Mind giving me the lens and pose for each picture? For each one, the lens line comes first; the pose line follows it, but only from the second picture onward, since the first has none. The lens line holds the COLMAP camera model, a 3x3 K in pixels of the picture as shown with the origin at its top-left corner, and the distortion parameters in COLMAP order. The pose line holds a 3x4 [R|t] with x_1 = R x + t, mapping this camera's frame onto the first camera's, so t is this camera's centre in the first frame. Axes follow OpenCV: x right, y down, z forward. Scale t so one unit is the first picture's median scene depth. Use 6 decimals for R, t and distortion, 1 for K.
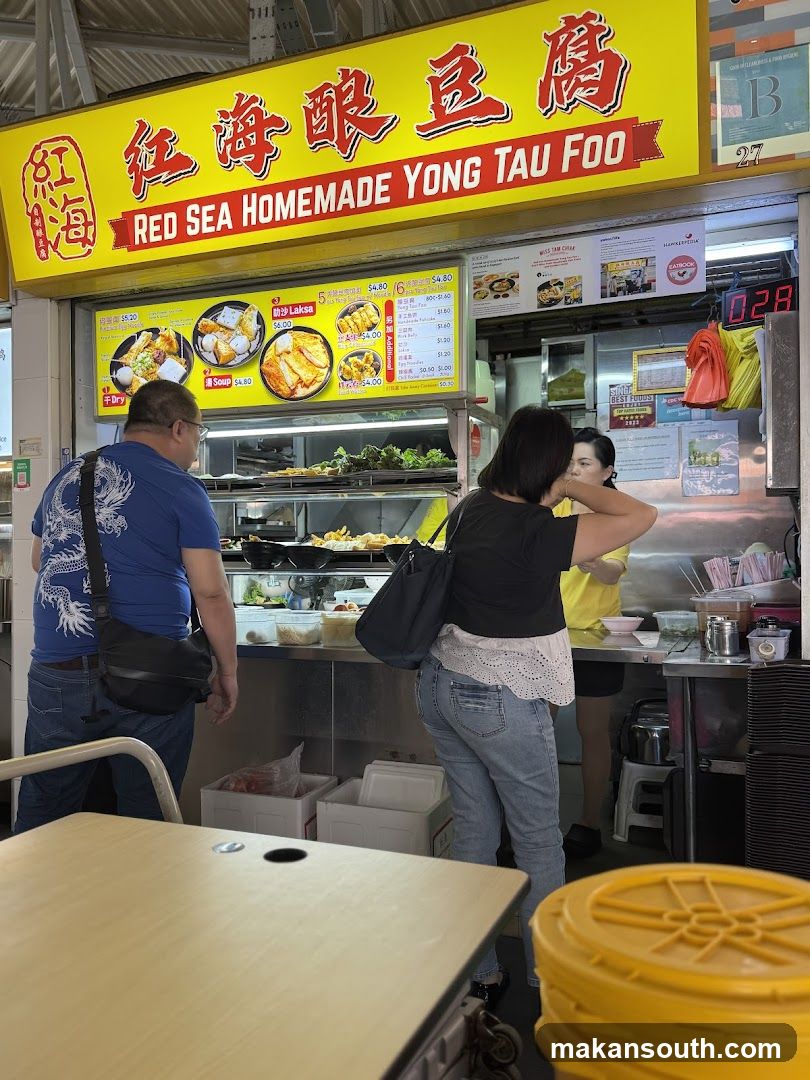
lens RADIAL K [[894.6, 0, 397.5], [0, 894.6, 549.3], [0, 0, 1]] dist [0.030604, -0.040522]
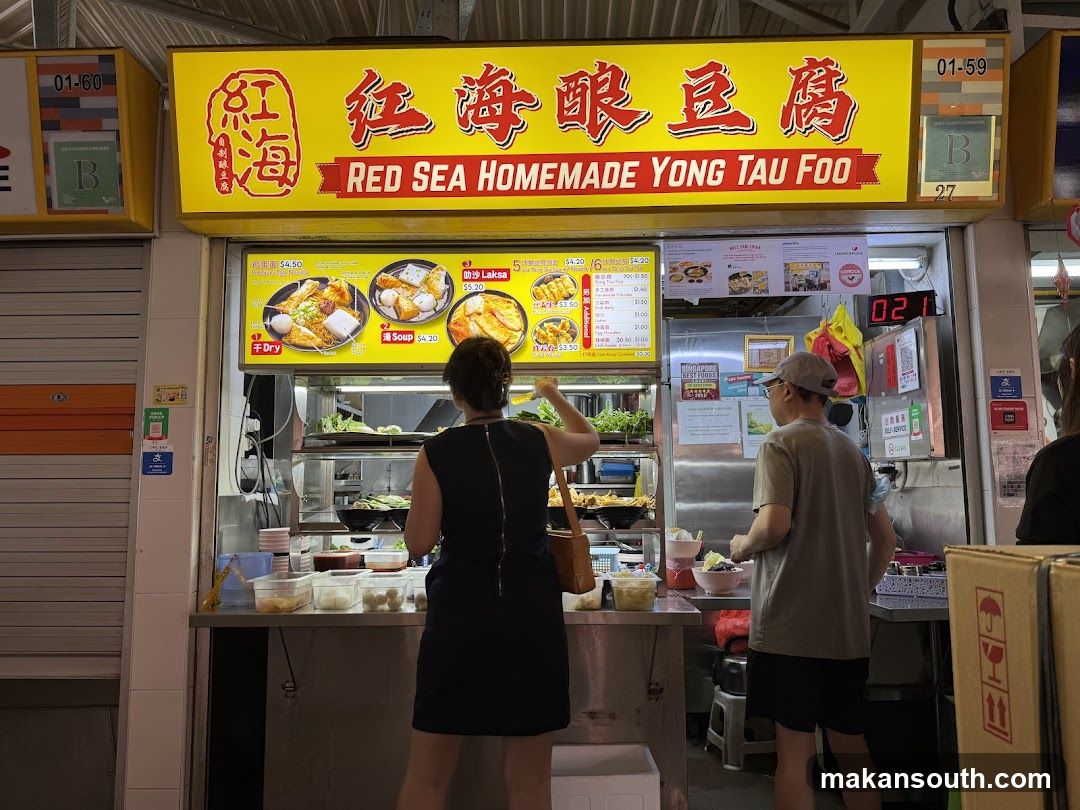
lens RADIAL K [[767.0, 0, 538.7], [0, 767.0, 433.1], [0, 0, 1]] dist [0.036574, -0.051406]
pose [[0.930301, 0.026722, 0.365821, -0.427625], [0.003641, 0.996621, -0.082060, -0.010906], [-0.366778, 0.077672, 0.927060, 0.185773]]
